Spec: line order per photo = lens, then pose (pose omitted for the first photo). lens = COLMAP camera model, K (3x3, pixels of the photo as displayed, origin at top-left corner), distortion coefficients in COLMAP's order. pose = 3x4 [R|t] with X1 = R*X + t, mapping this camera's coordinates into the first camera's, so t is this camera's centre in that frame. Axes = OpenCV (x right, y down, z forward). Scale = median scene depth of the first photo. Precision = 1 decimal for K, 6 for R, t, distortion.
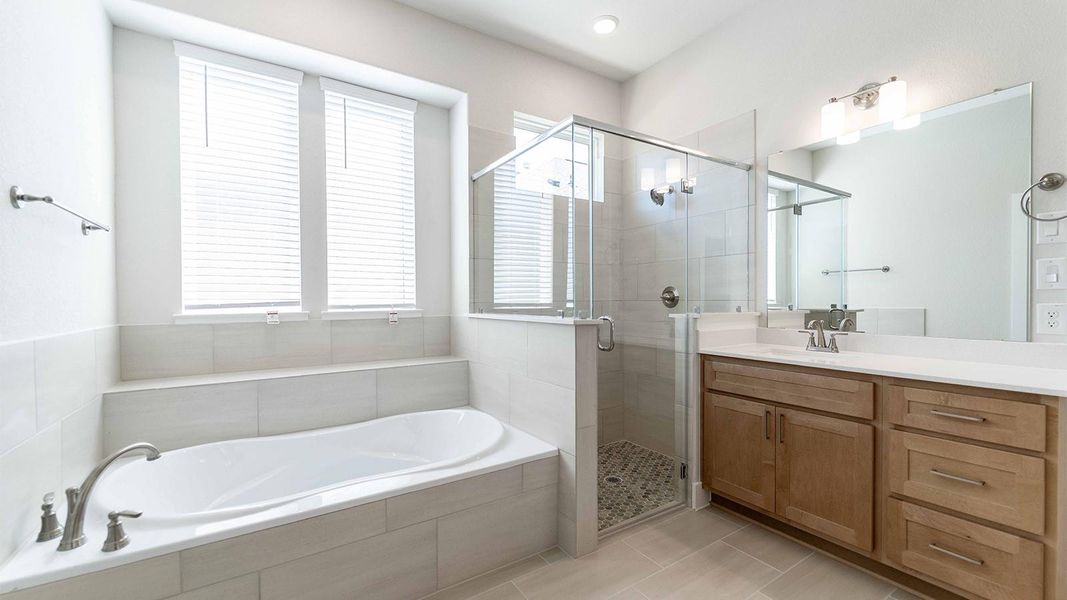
lens RADIAL K [[430.0, 0, 530.9], [0, 430.0, 304.5], [0, 0, 1]] dist [0.001289, -0.000149]
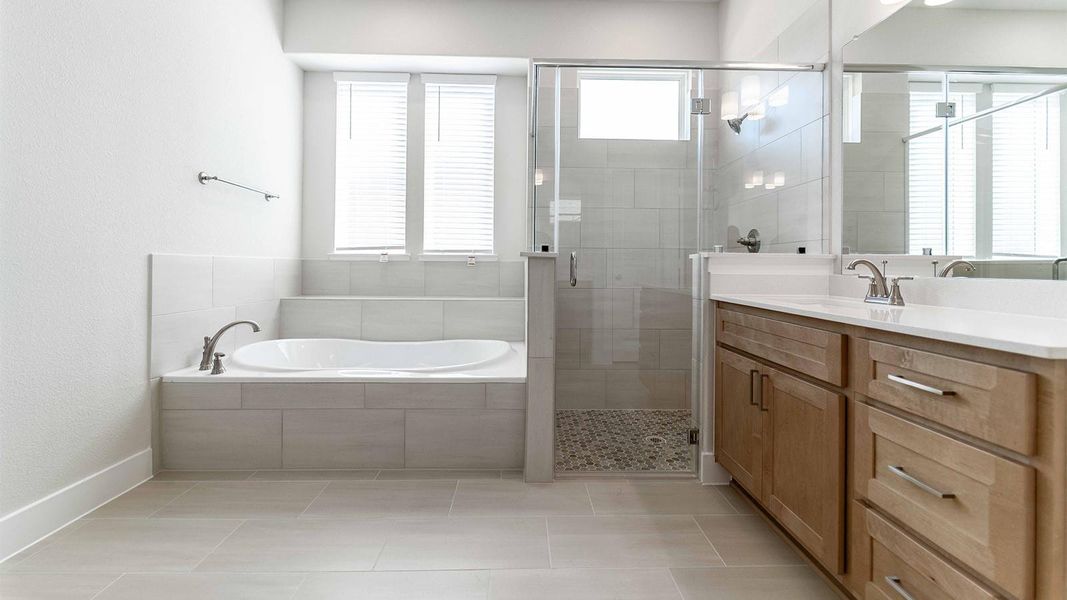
lens RADIAL K [[428.7, 0, 532.8], [0, 428.7, 265.0], [0, 0, 1]] dist [0.001049, 0.000030]
pose [[0.852096, 0.011775, -0.523254, 0.535648], [-0.021494, 0.999691, -0.012506, 0.064091], [0.522945, 0.021903, 0.852085, 0.094045]]
